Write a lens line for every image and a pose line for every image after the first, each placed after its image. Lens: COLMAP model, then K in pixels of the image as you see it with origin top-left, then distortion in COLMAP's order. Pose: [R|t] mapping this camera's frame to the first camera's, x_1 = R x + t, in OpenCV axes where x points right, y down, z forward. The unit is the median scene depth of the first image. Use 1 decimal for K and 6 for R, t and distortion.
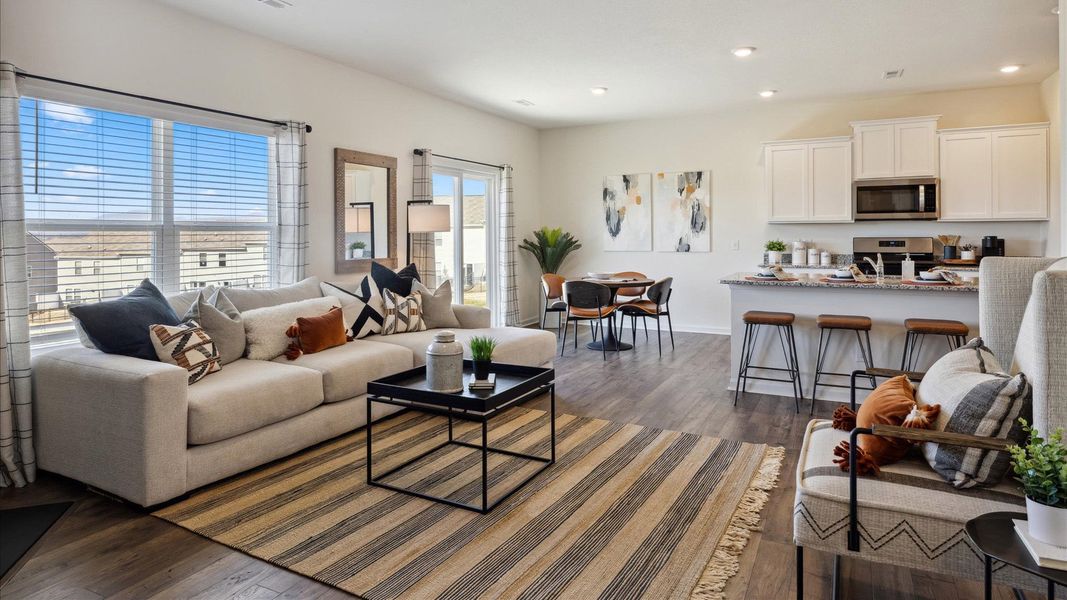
lens RADIAL K [[592.4, 0, 523.7], [0, 592.4, 278.4], [0, 0, 1]] dist [-0.008916, 0.000103]
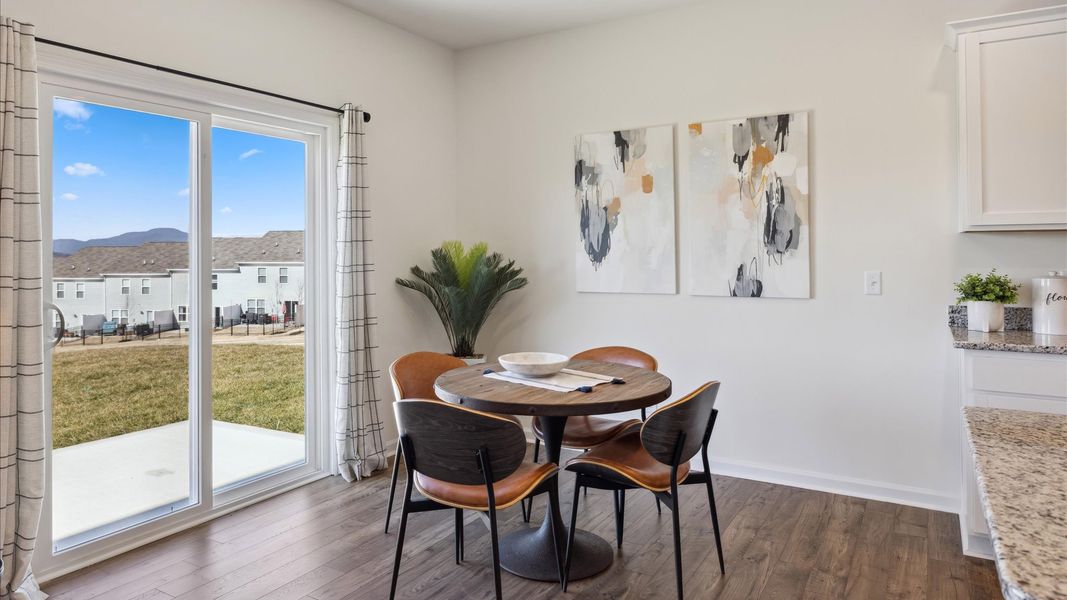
lens RADIAL K [[649.9, 0, 525.7], [0, 649.9, 279.2], [0, 0, 1]] dist [-0.014678, 0.000698]
pose [[0.998436, 0.003040, -0.055826, 0.146214], [-0.004967, 0.999396, -0.034397, -0.045173], [0.055688, 0.034620, 0.997848, 0.562229]]
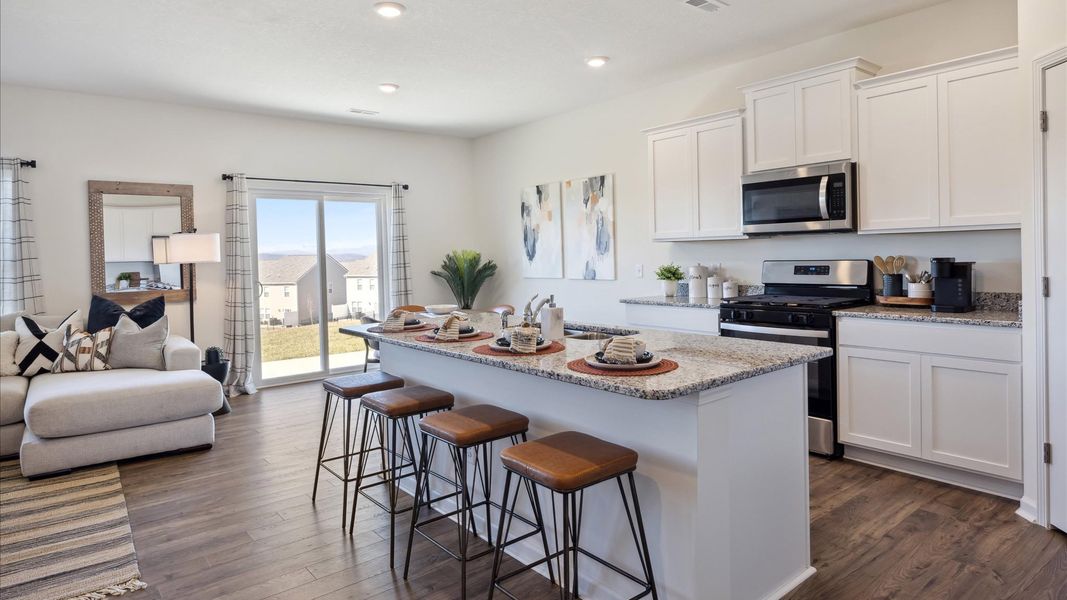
lens RADIAL K [[592.4, 0, 528.8], [0, 592.4, 290.7], [0, 0, 1]] dist [-0.008916, 0.000103]
pose [[0.920838, 0.008733, -0.389848, 0.555403], [-0.011971, 0.999911, -0.005878, -0.027385], [0.389762, 0.010079, 0.920860, 0.277516]]
